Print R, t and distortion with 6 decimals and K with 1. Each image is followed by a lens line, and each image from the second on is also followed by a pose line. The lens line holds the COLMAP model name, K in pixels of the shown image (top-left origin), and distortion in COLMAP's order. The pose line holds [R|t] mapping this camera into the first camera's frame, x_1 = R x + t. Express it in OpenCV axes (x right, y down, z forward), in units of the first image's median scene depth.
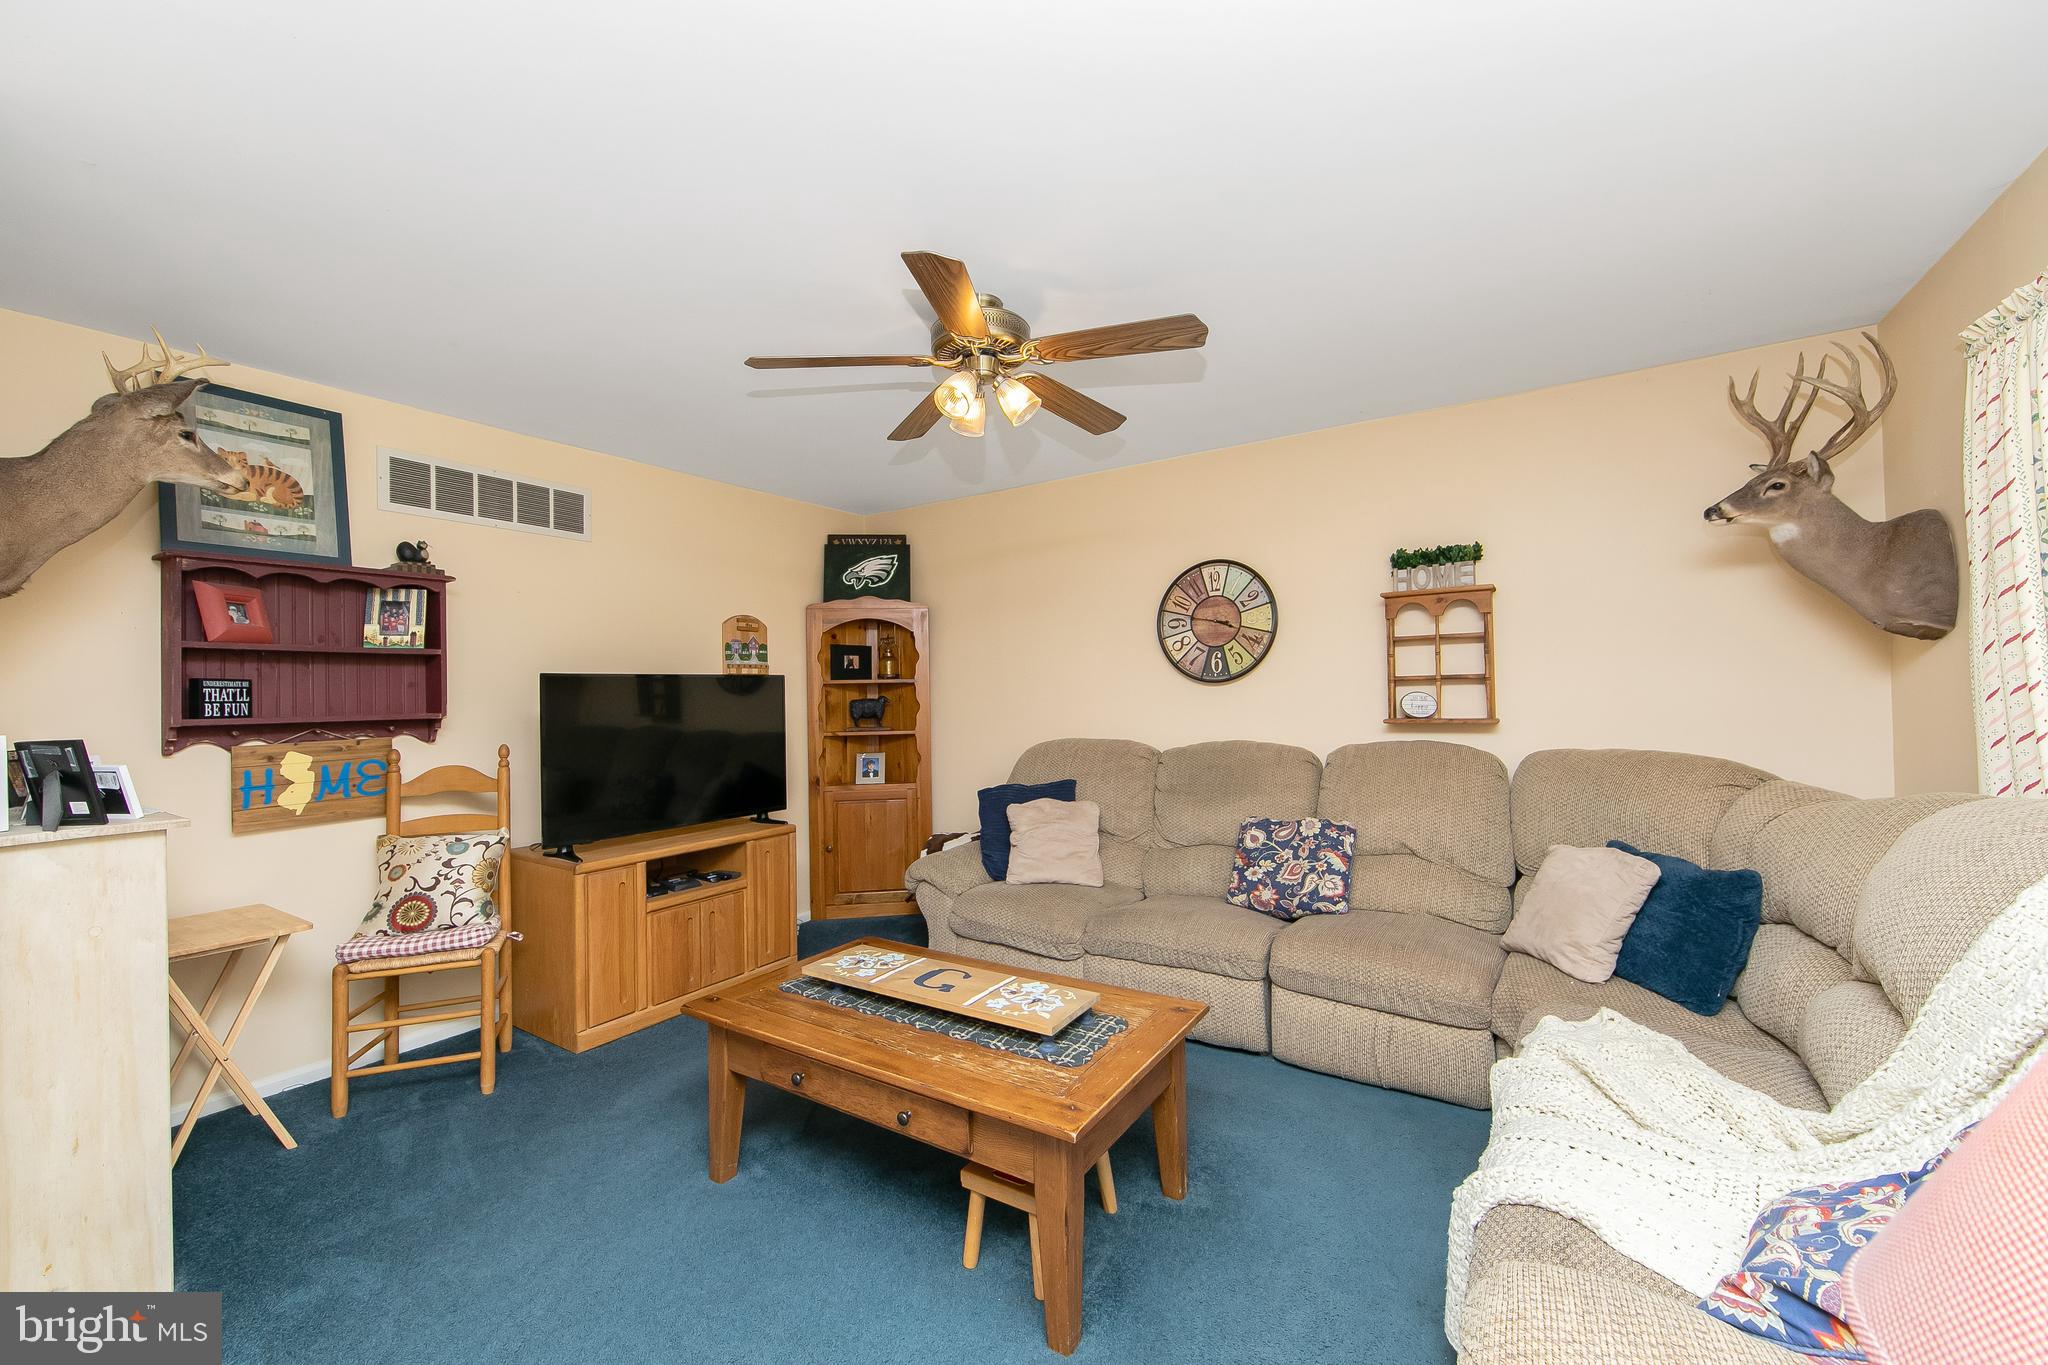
lens RADIAL K [[804.2, 0, 1024.9], [0, 804.2, 688.1], [0, 0, 1]] dist [-0.001191, -0.000022]
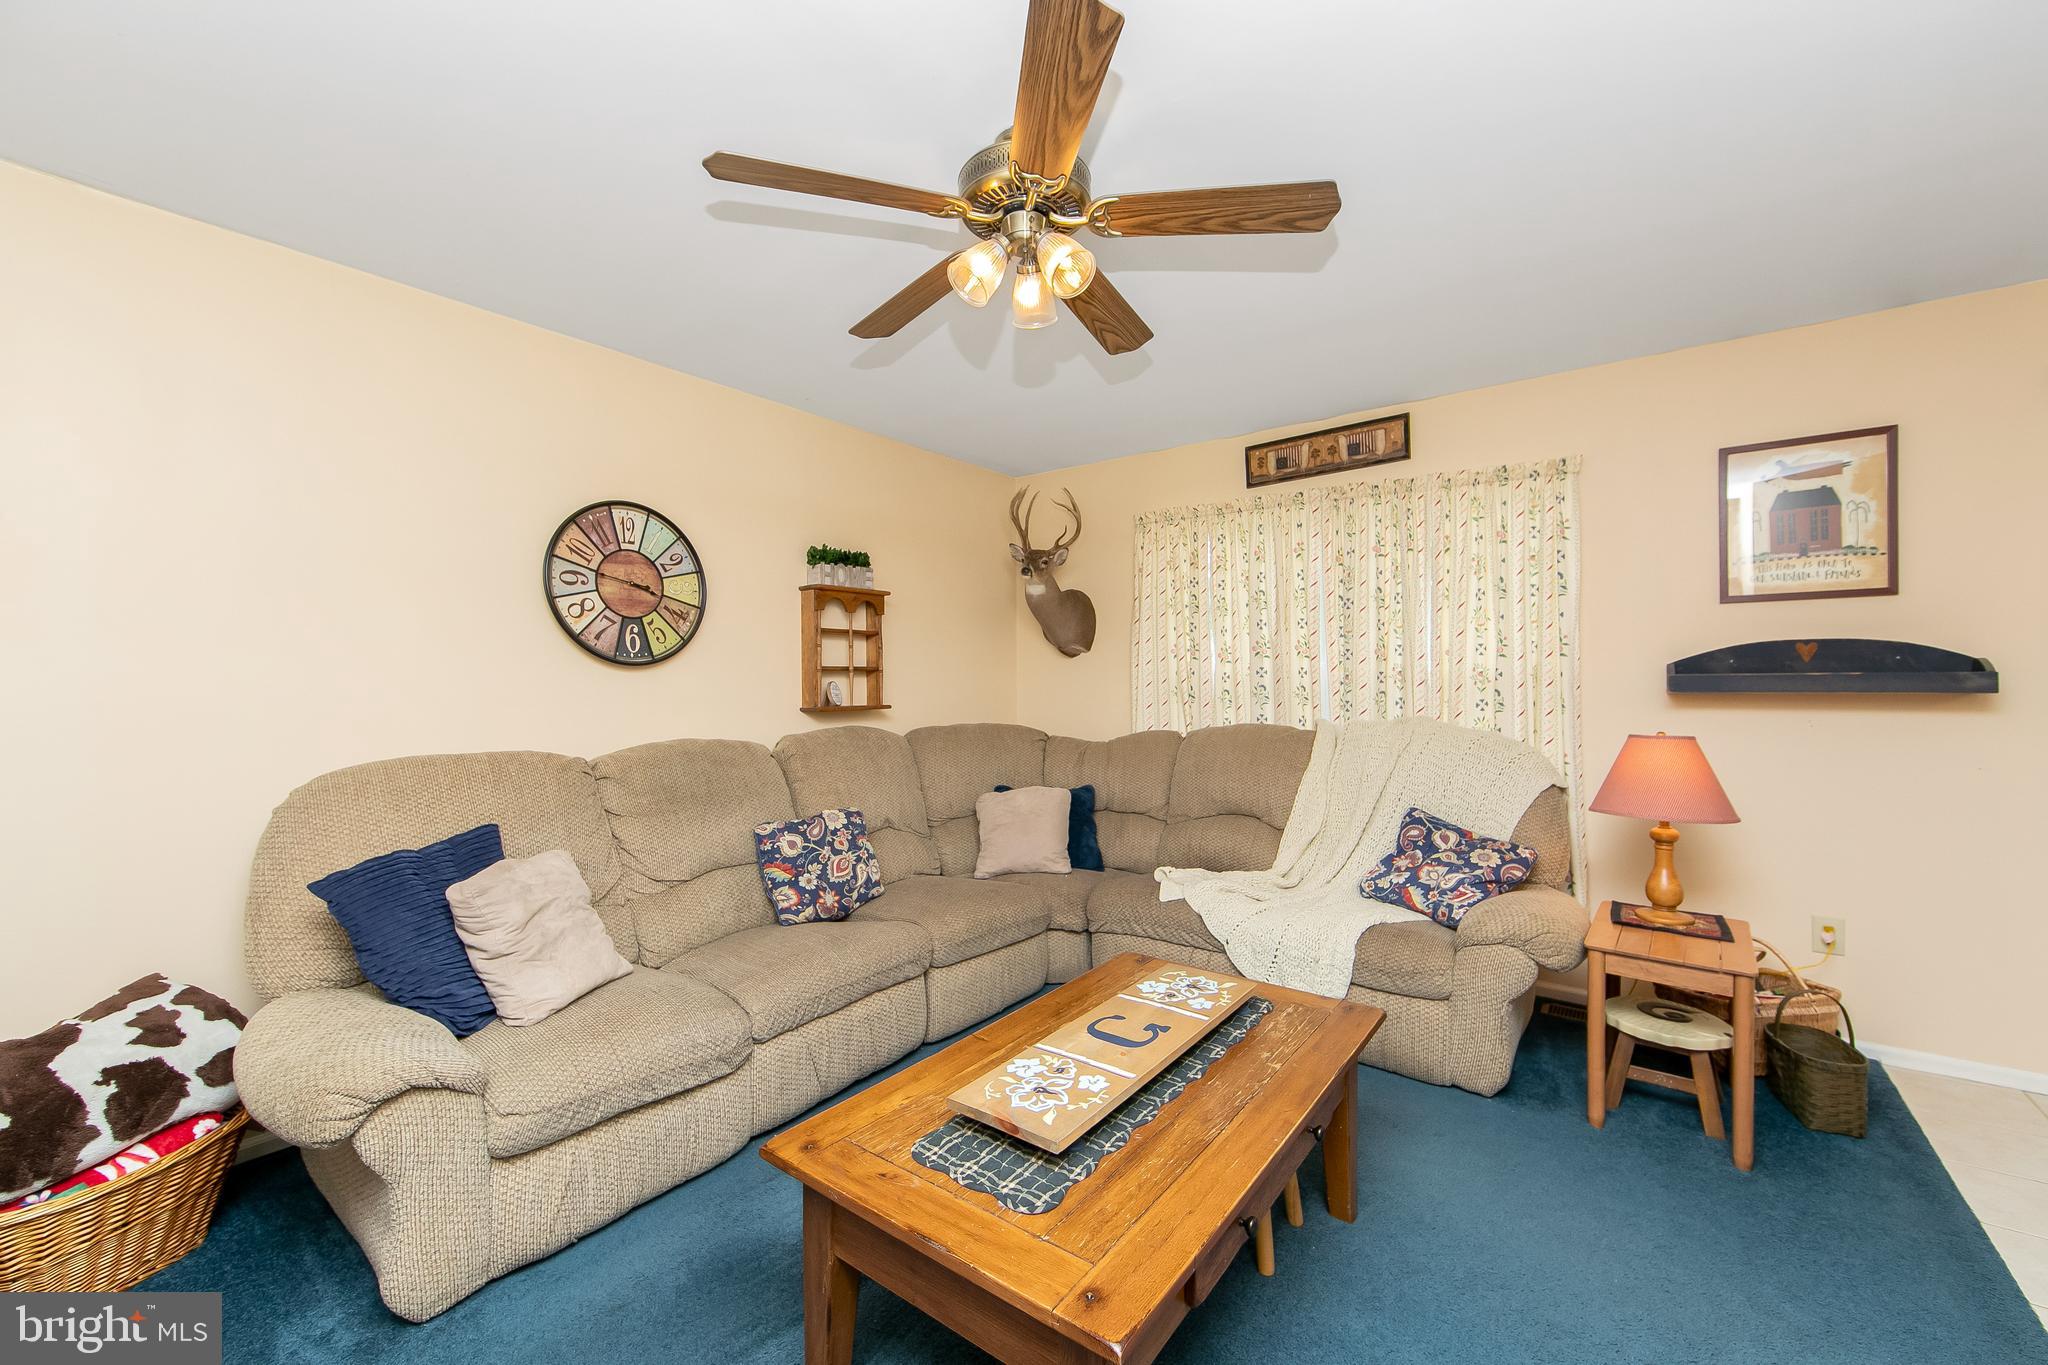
lens RADIAL K [[815.8, 0, 1027.5], [0, 815.8, 687.3], [0, 0, 1]] dist [-0.001235, -0.000047]
pose [[0.070769, 0.015803, 0.997368, -0.580145], [0.001063, 0.999873, -0.015918, 0.030398], [-0.997492, 0.002187, 0.070743, 0.676383]]
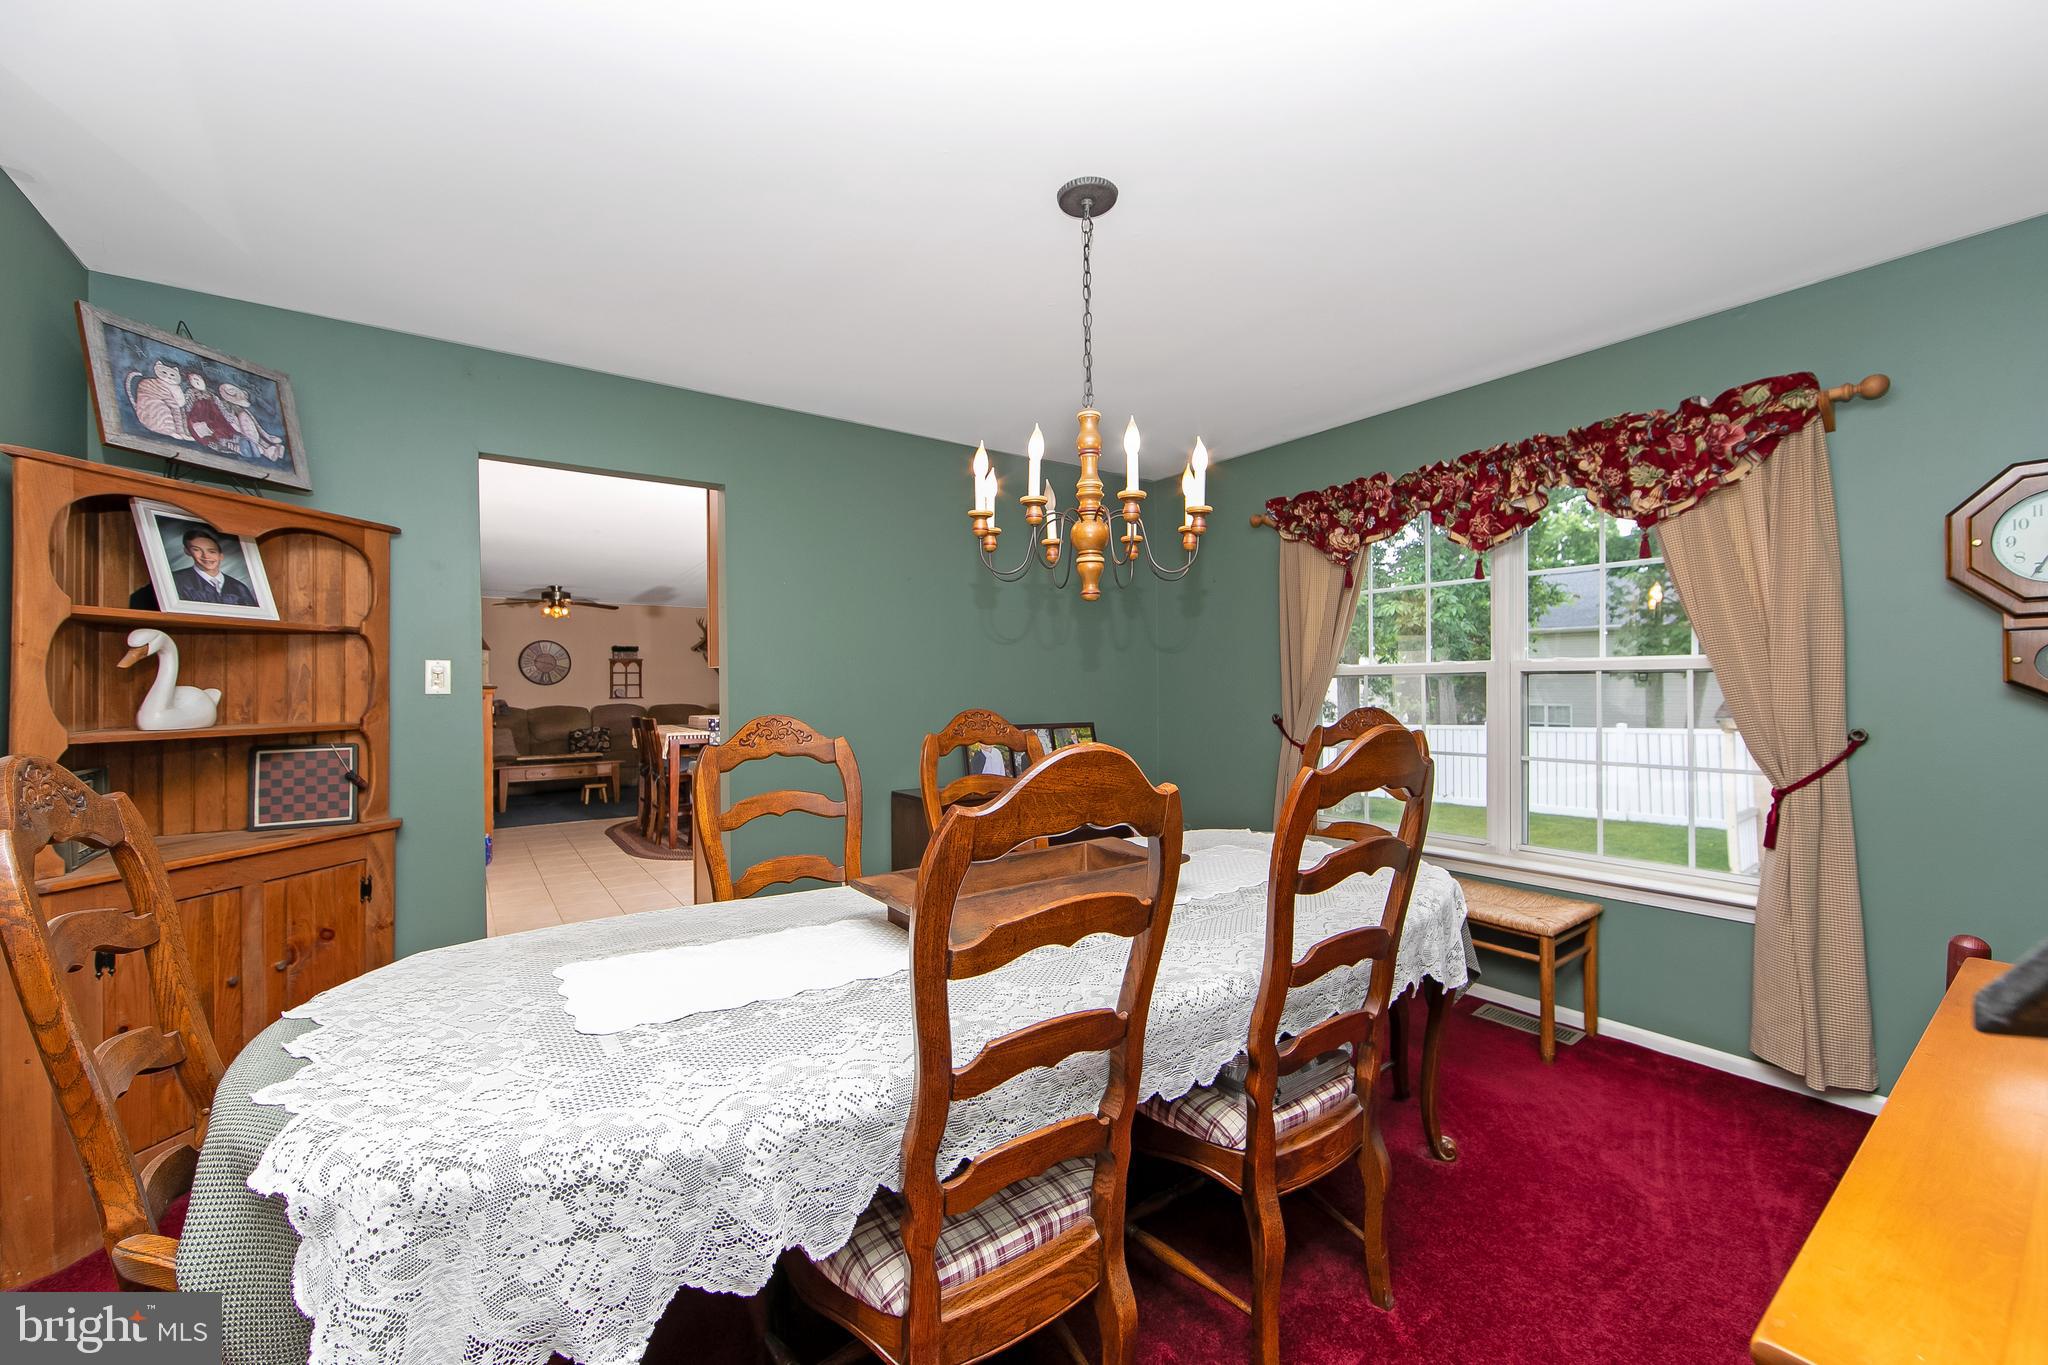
lens RADIAL K [[815.8, 0, 1027.5], [0, 815.8, 687.3], [0, 0, 1]] dist [-0.001235, -0.000047]
pose [[0.366261, 0.011093, 0.930446, -2.051732], [-0.005234, 0.999938, -0.009861, 0.022779], [-0.930497, -0.001258, 0.366296, -1.819318]]
